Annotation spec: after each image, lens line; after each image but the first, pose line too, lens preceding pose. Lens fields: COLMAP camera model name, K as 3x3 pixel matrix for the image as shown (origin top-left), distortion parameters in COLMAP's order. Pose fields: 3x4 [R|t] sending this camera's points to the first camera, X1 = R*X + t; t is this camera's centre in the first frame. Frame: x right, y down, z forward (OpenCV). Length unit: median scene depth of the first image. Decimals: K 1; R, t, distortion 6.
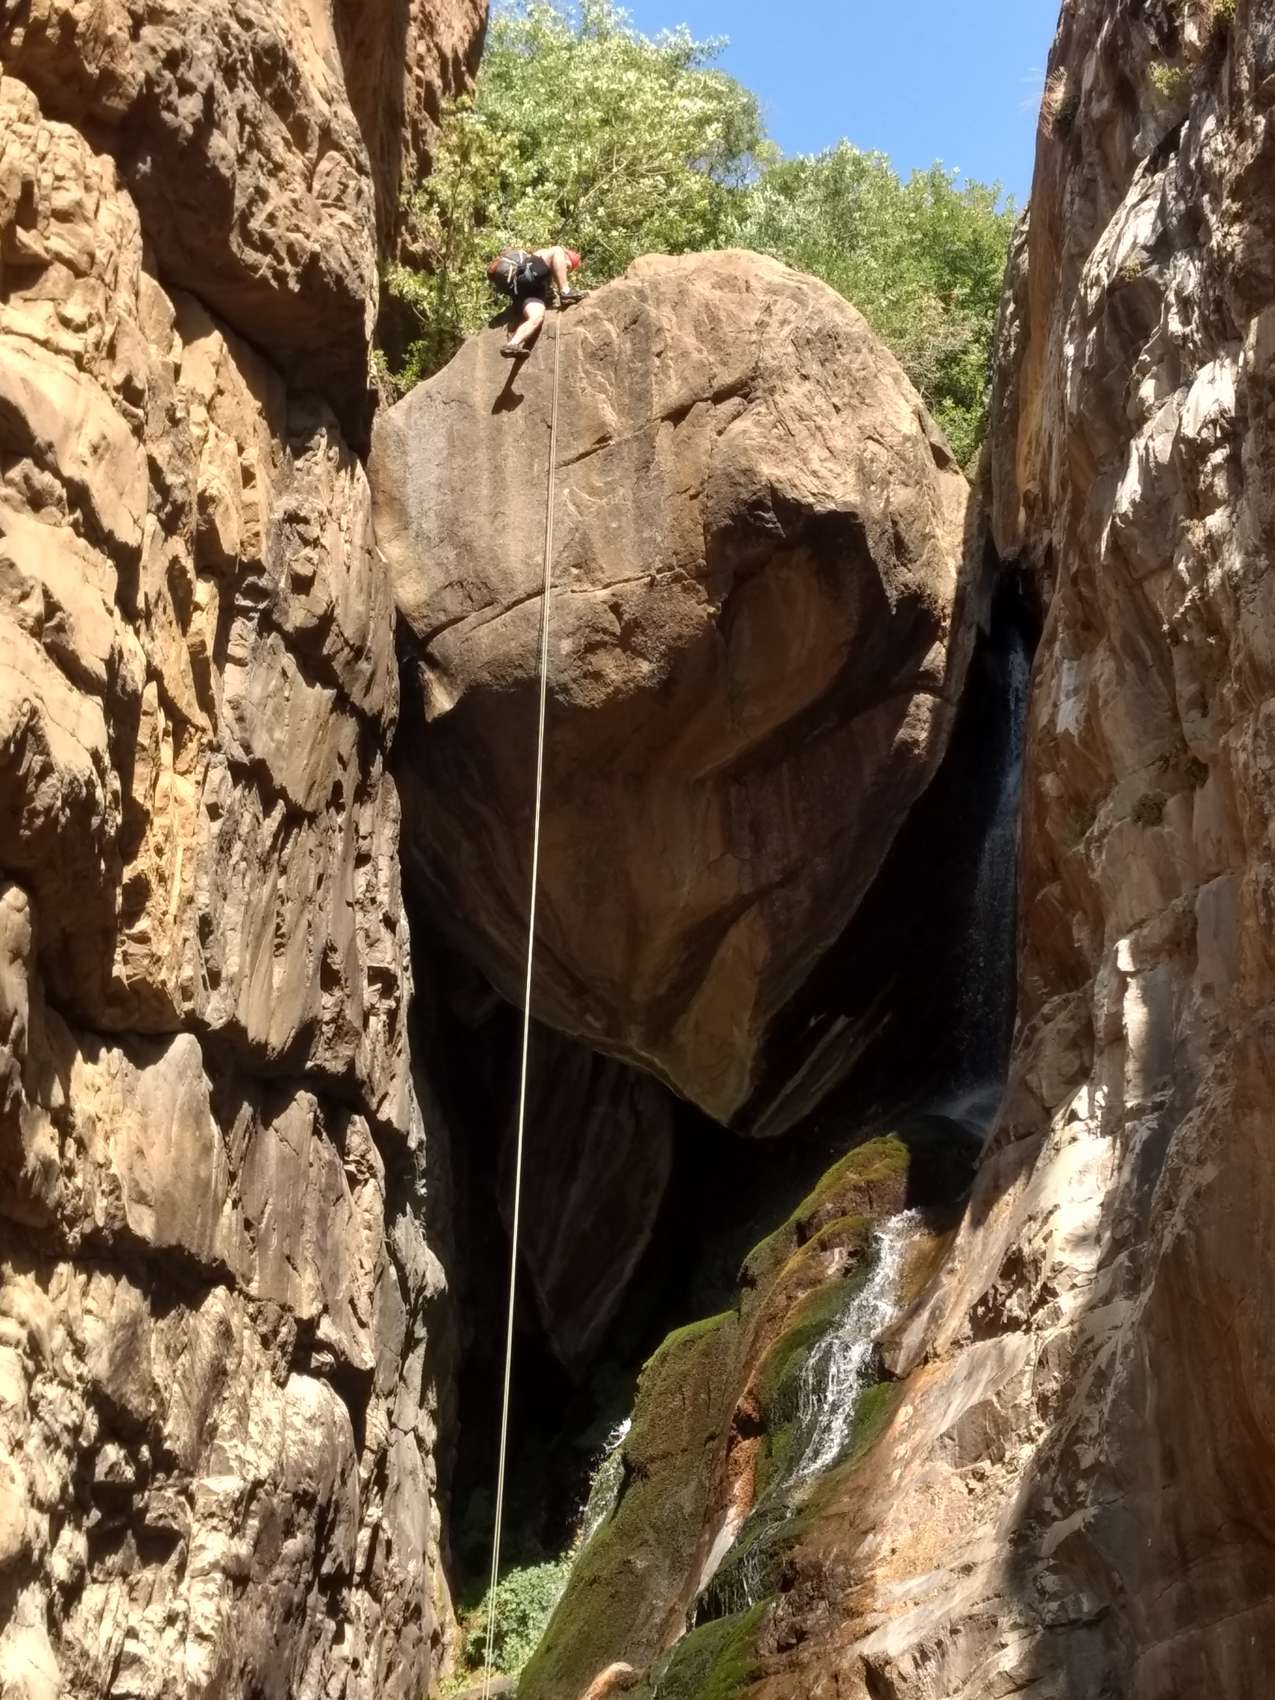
lens RADIAL K [[3304.9, 0, 604.7], [0, 3304.9, 855.2], [0, 0, 1]] dist [0.160089, 0.000000]
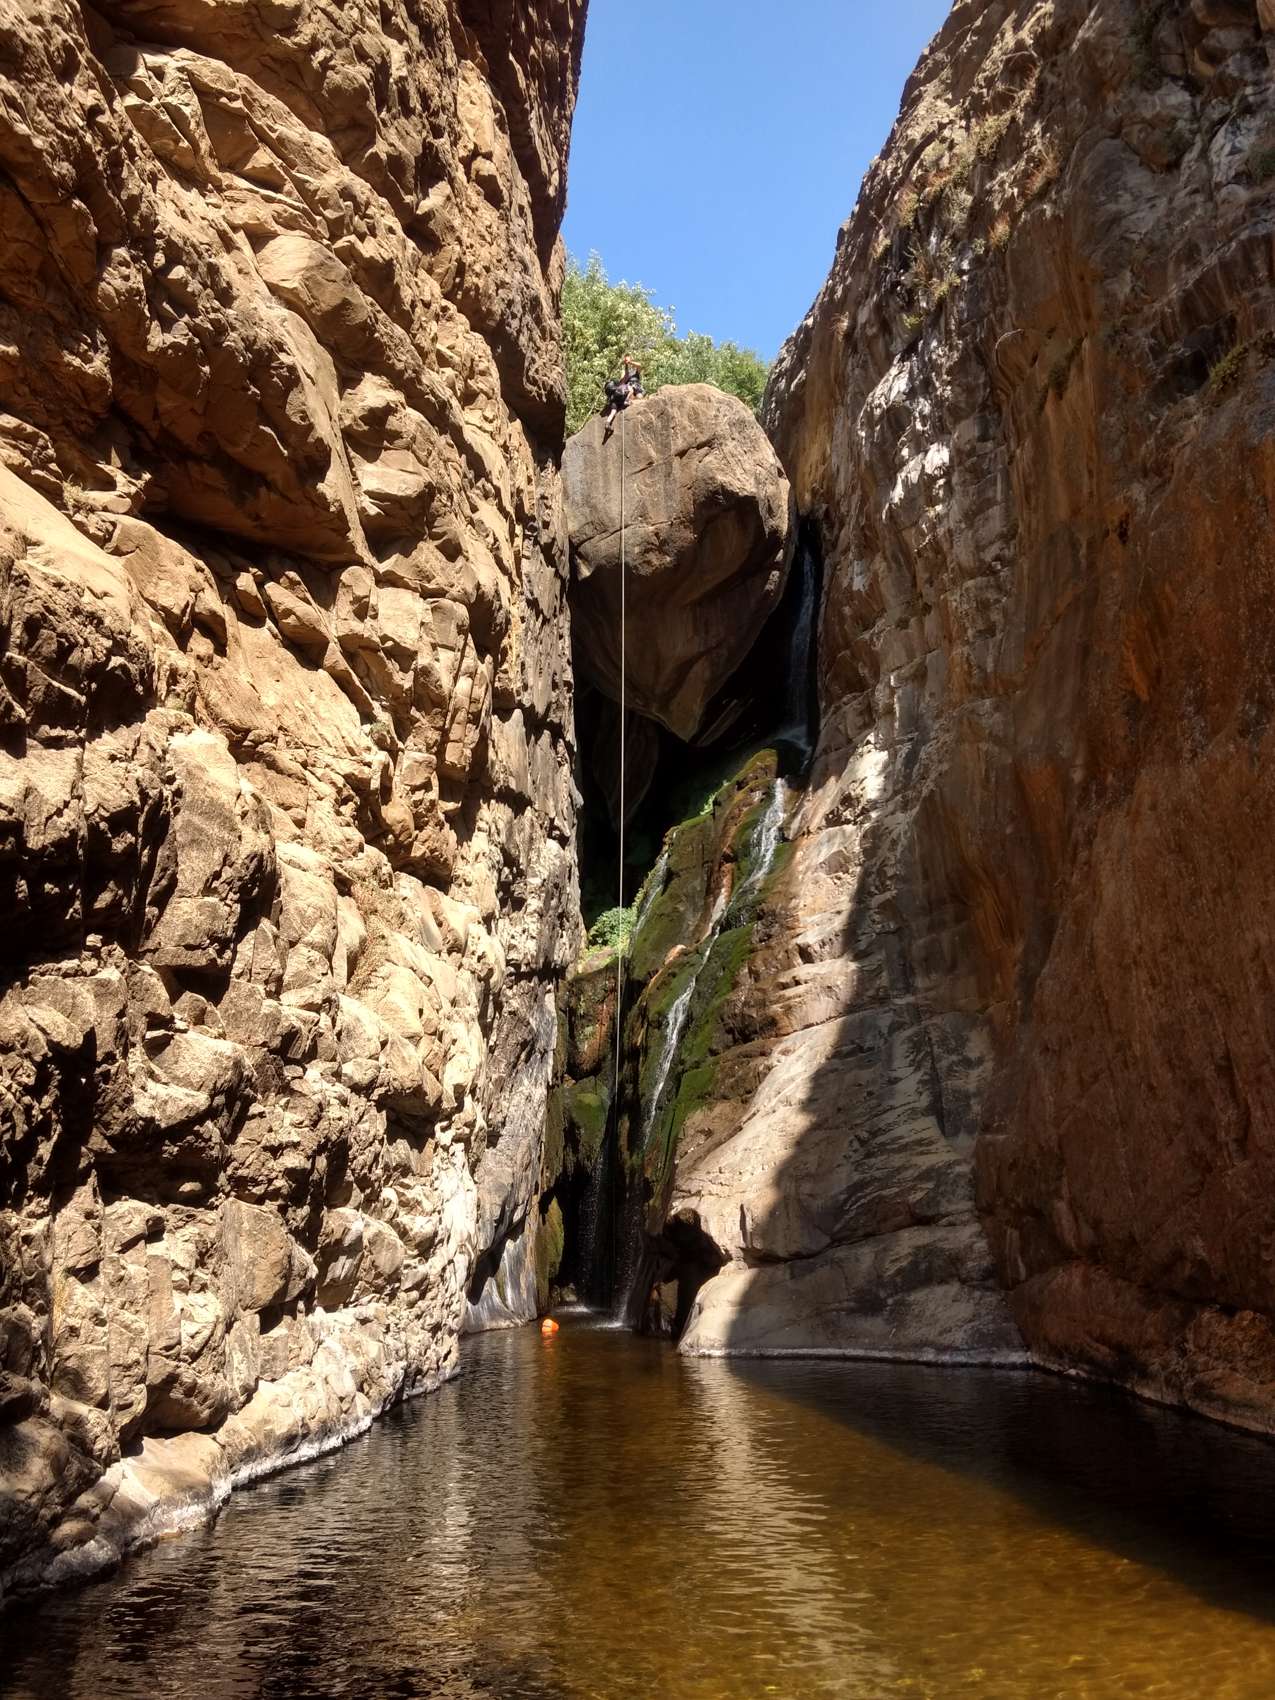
lens RADIAL K [[1309.6, 0, 635.7], [0, 1309.6, 868.3], [0, 0, 1]] dist [0.003004, 0.028143]
pose [[0.996635, -0.010425, 0.081300, -0.111500], [-0.004839, 0.982667, 0.185318, -0.011762], [-0.081822, -0.185088, 0.979310, -0.013116]]
